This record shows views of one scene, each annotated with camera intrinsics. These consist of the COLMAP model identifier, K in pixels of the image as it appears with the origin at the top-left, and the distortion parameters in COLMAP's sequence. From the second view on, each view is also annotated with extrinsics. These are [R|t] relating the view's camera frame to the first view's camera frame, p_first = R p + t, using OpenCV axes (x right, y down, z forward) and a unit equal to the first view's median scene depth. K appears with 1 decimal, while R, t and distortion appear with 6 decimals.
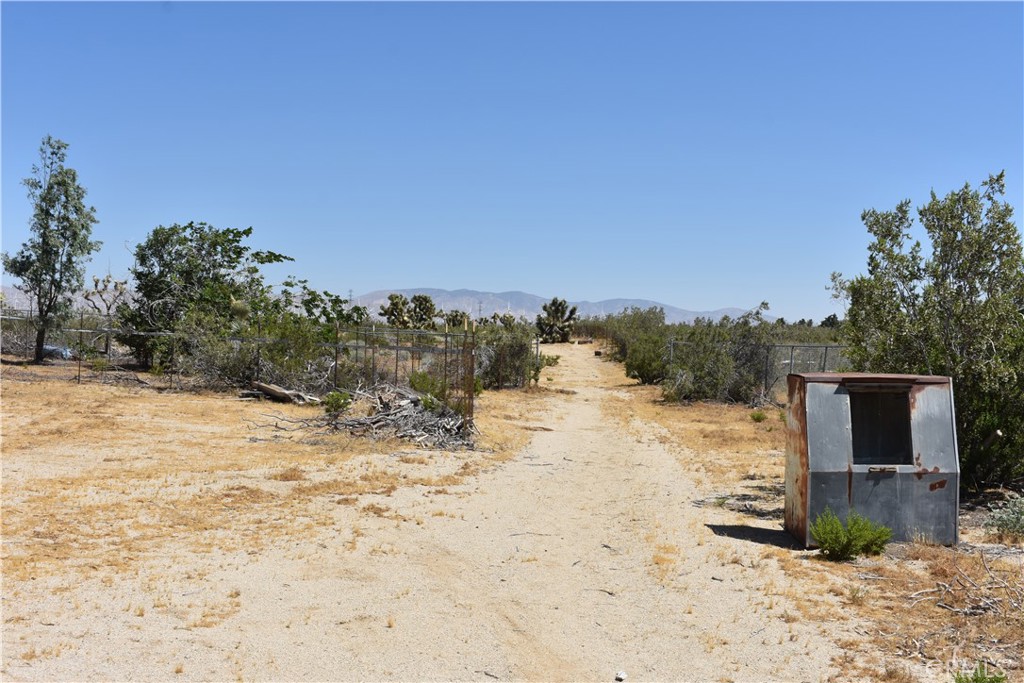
lens RADIAL K [[1248.3, 0, 511.7], [0, 1248.3, 342.3], [0, 0, 1]] dist [0.009398, 0.000000]
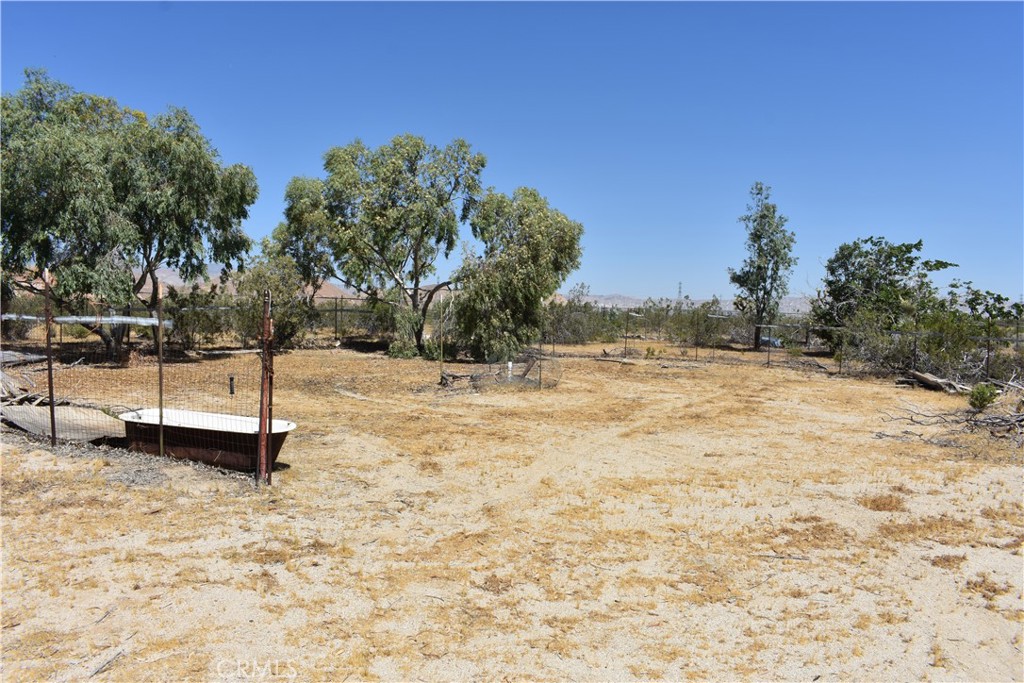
lens RADIAL K [[794.9, 0, 514.5], [0, 794.9, 343.7], [0, 0, 1]] dist [-0.092501, 0.010023]
pose [[0.753598, 0.006940, -0.657298, -0.010506], [0.001141, 0.999929, 0.011866, -0.000840], [0.657334, -0.009692, 0.753537, 0.171100]]
